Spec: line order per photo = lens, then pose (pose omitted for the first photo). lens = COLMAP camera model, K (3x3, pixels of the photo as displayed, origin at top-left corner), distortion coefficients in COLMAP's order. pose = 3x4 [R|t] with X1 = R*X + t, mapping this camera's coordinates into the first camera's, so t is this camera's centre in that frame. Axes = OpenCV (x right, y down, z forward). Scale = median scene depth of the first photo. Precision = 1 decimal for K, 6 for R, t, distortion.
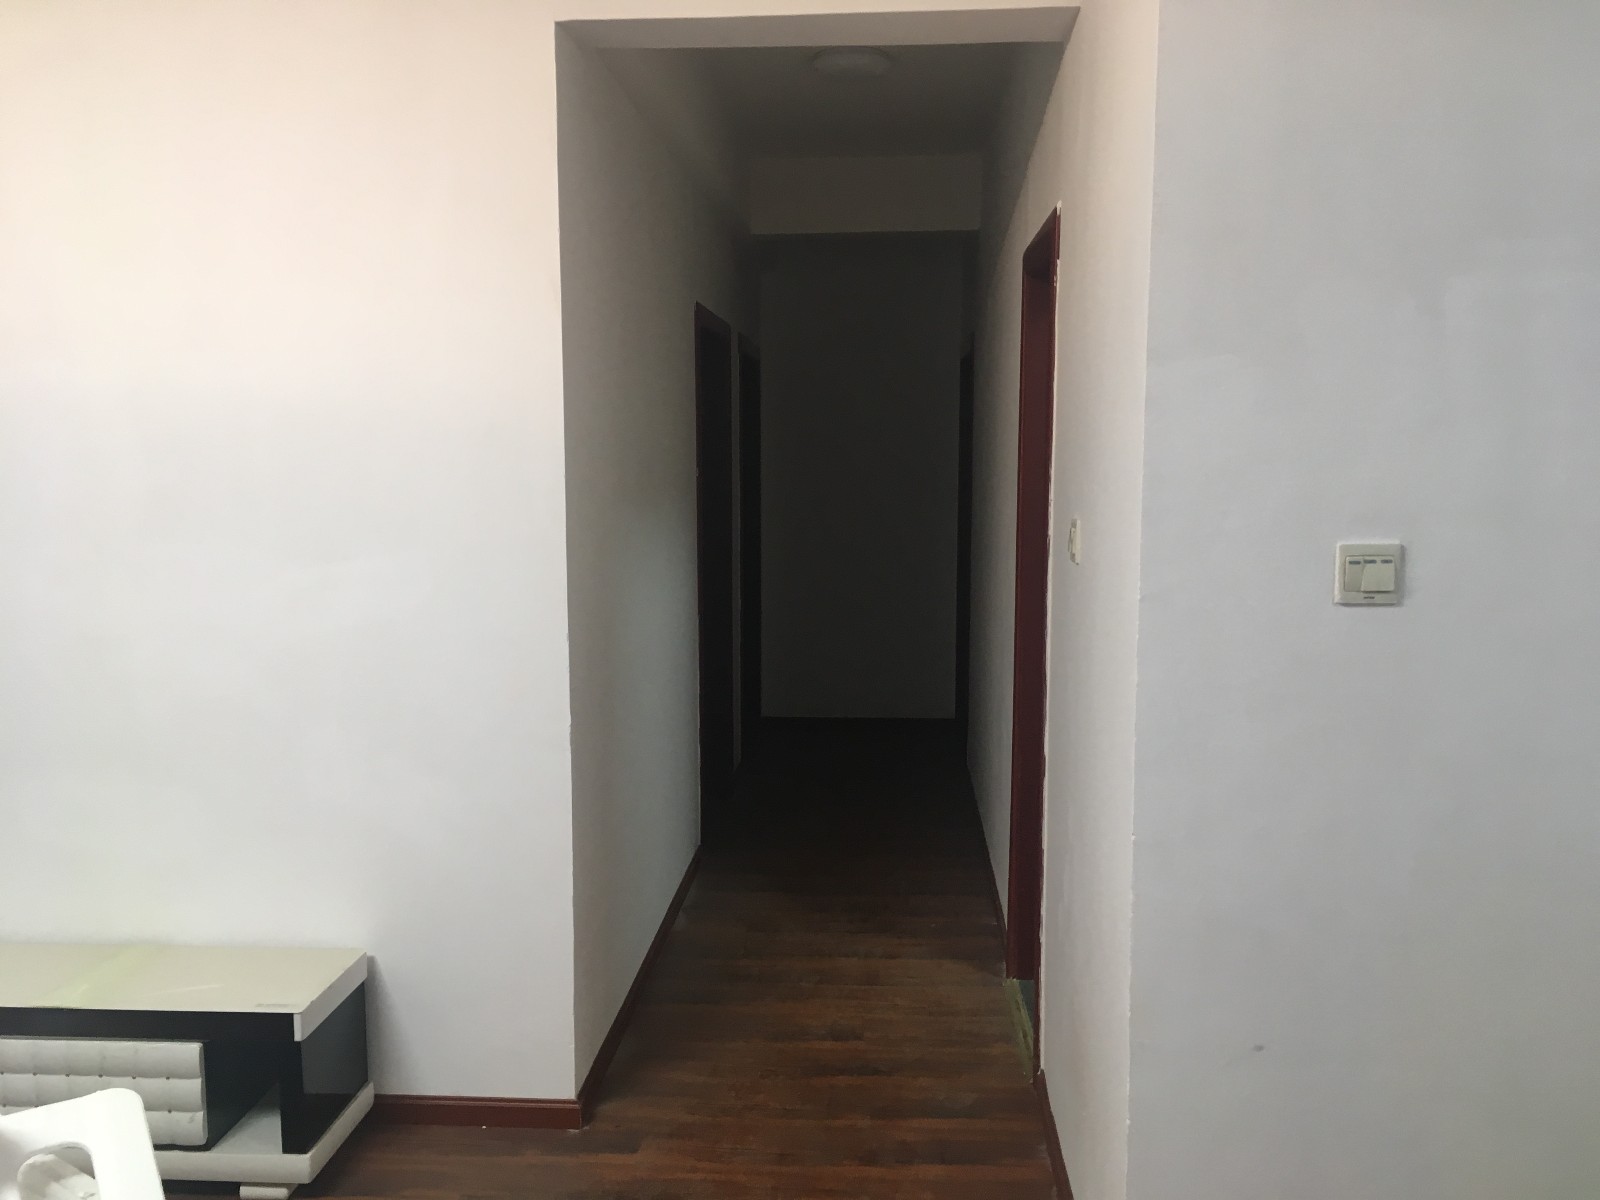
lens RADIAL K [[1350.7, 0, 802.9], [0, 1350.7, 599.8], [0, 0, 1]] dist [0.015930, 0.002832]
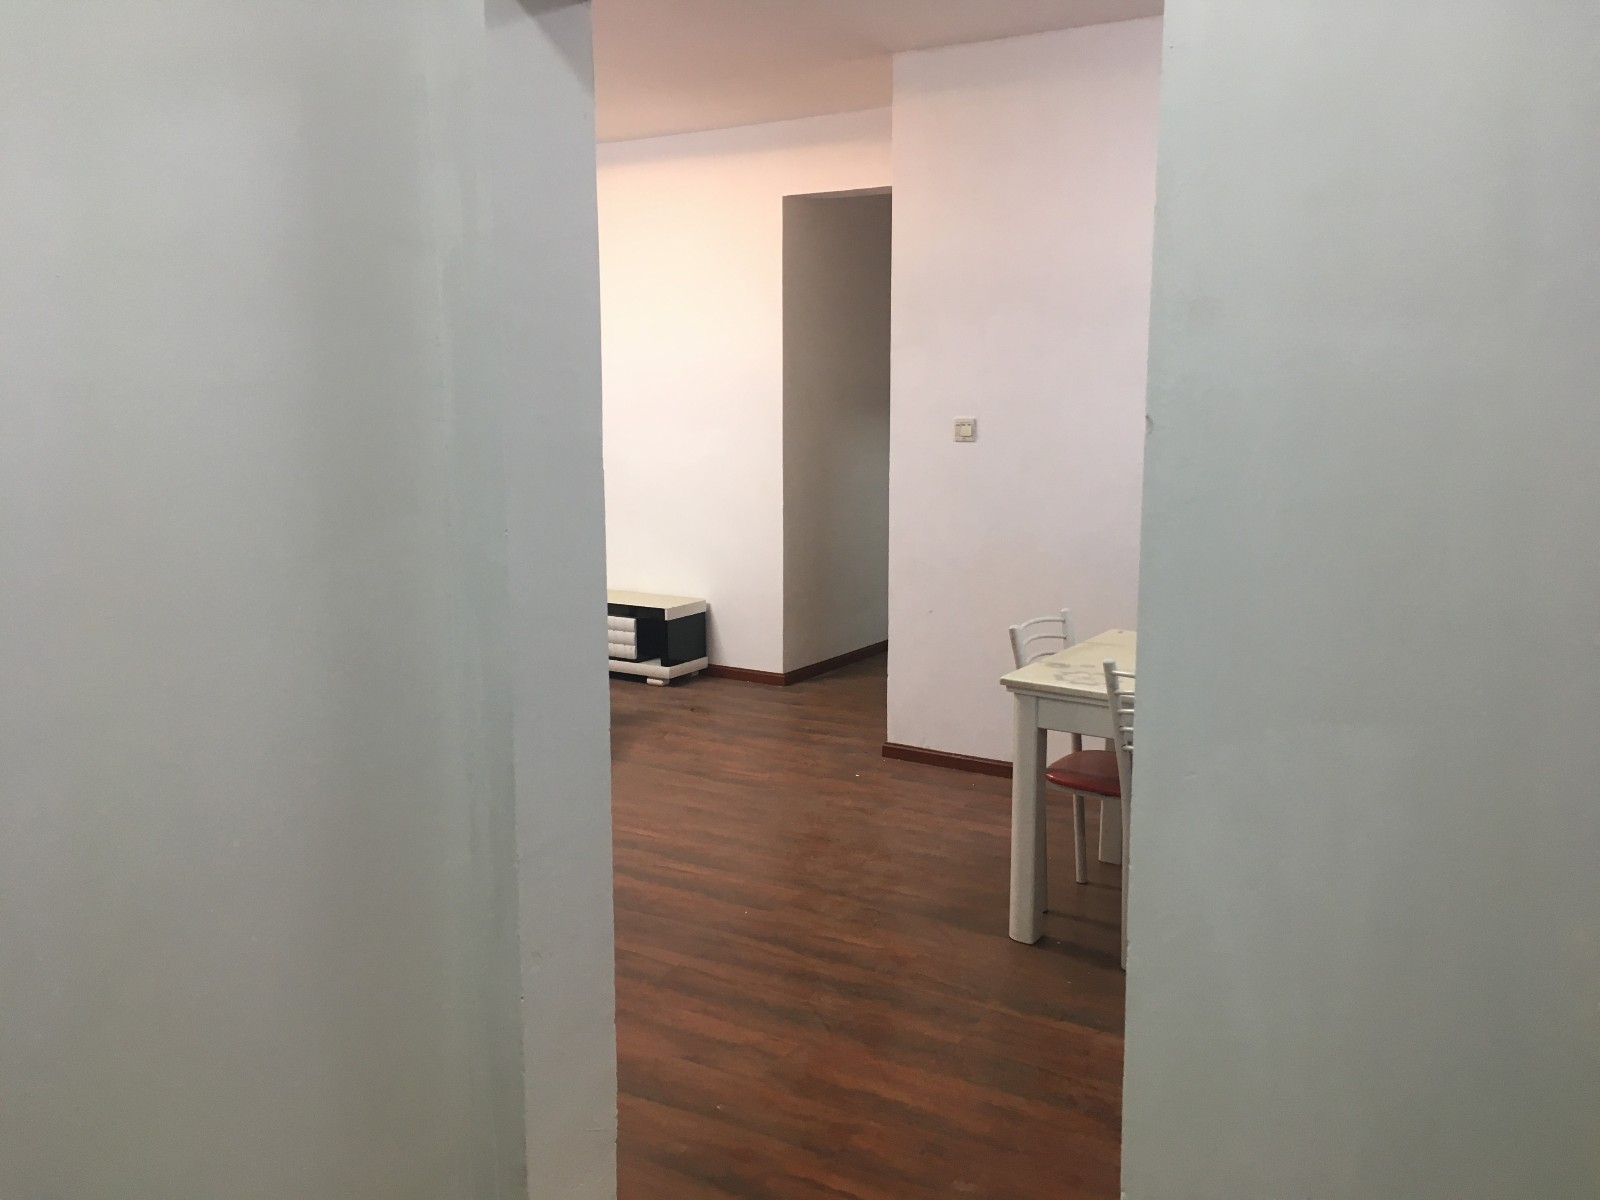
lens RADIAL K [[1350.7, 0, 798.4], [0, 1350.7, 600.6], [0, 0, 1]] dist [0.015930, 0.002832]
pose [[0.885362, 0.069595, -0.459663, 0.996529], [-0.044566, 0.996883, 0.065095, 0.114651], [0.462761, -0.037147, 0.885704, -1.107163]]
